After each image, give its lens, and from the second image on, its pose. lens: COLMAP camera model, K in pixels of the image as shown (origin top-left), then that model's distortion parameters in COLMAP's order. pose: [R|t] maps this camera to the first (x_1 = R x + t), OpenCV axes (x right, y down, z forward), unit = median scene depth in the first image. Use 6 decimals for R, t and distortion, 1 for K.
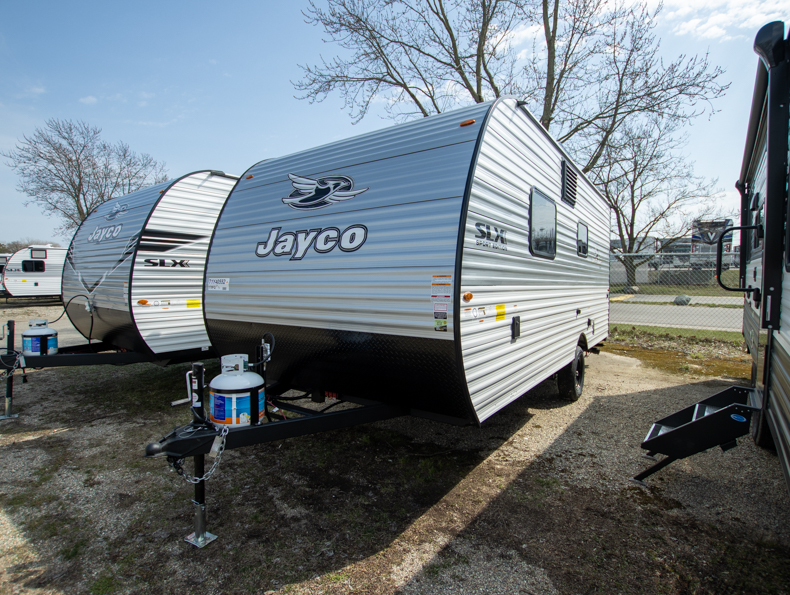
lens RADIAL K [[411.9, 0, 398.1], [0, 411.9, 298.8], [0, 0, 1]] dist [-0.033136, 0.004407]
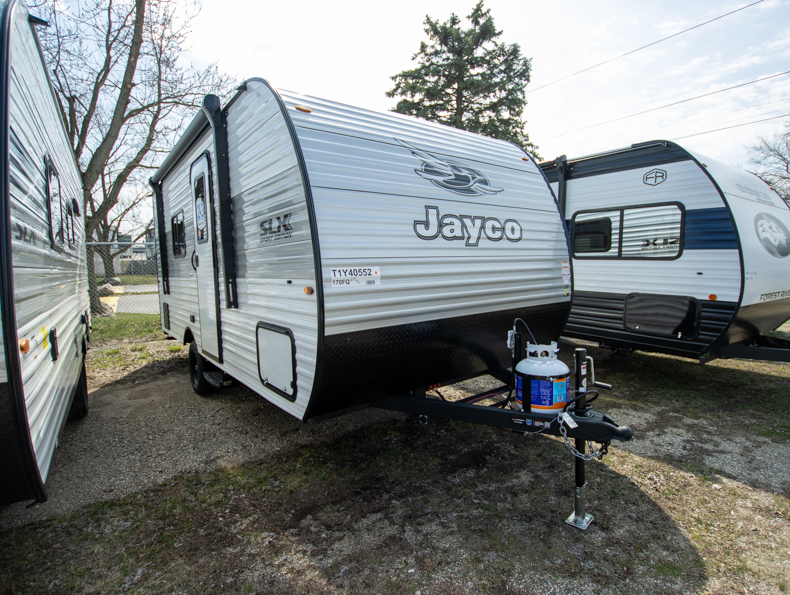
lens RADIAL K [[411.9, 0, 396.8], [0, 411.9, 301.0], [0, 0, 1]] dist [-0.033136, 0.004407]
pose [[0.294548, -0.090503, 0.951342, -1.193031], [0.063302, 0.995167, 0.075073, -0.048634], [-0.953538, 0.038109, 0.298853, 0.859326]]
